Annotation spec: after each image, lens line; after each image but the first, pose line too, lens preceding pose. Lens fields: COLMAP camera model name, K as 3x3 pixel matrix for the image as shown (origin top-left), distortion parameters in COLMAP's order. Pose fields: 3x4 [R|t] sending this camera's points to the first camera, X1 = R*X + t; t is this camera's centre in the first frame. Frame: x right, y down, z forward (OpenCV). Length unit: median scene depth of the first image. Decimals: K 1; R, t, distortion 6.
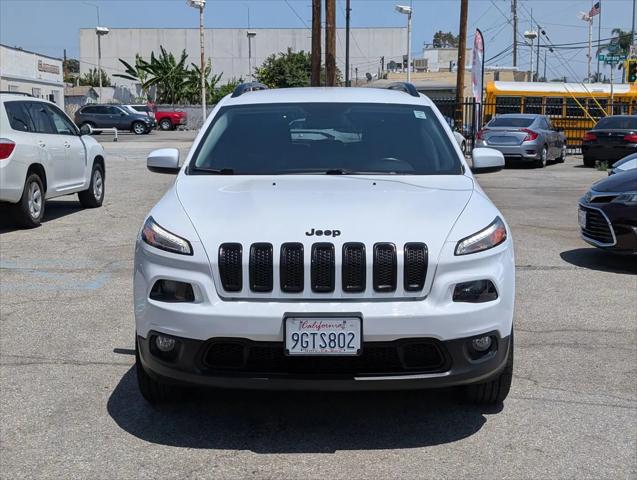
lens RADIAL K [[996.7, 0, 318.5], [0, 996.7, 240.0], [0, 0, 1]] dist [0.125148, -0.143984]
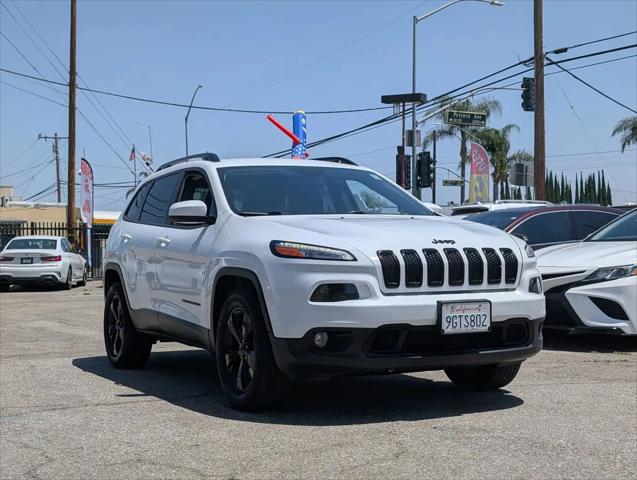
lens RADIAL K [[996.7, 0, 318.5], [0, 996.7, 240.0], [0, 0, 1]] dist [0.125148, -0.143984]
pose [[0.891366, -0.008561, 0.453204, -0.728197], [0.072204, 0.989737, -0.123316, 0.138827], [-0.447497, 0.142643, 0.882836, -0.064118]]
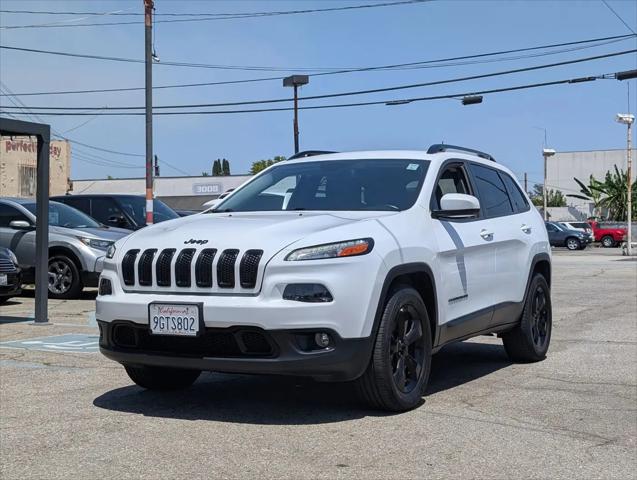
lens RADIAL K [[996.7, 0, 318.5], [0, 996.7, 240.0], [0, 0, 1]] dist [0.125148, -0.143984]
pose [[0.881339, 0.000282, -0.472485, 0.742144], [-0.059975, 0.991978, -0.111281, 0.122656], [0.468663, 0.126413, 0.874285, -0.030043]]
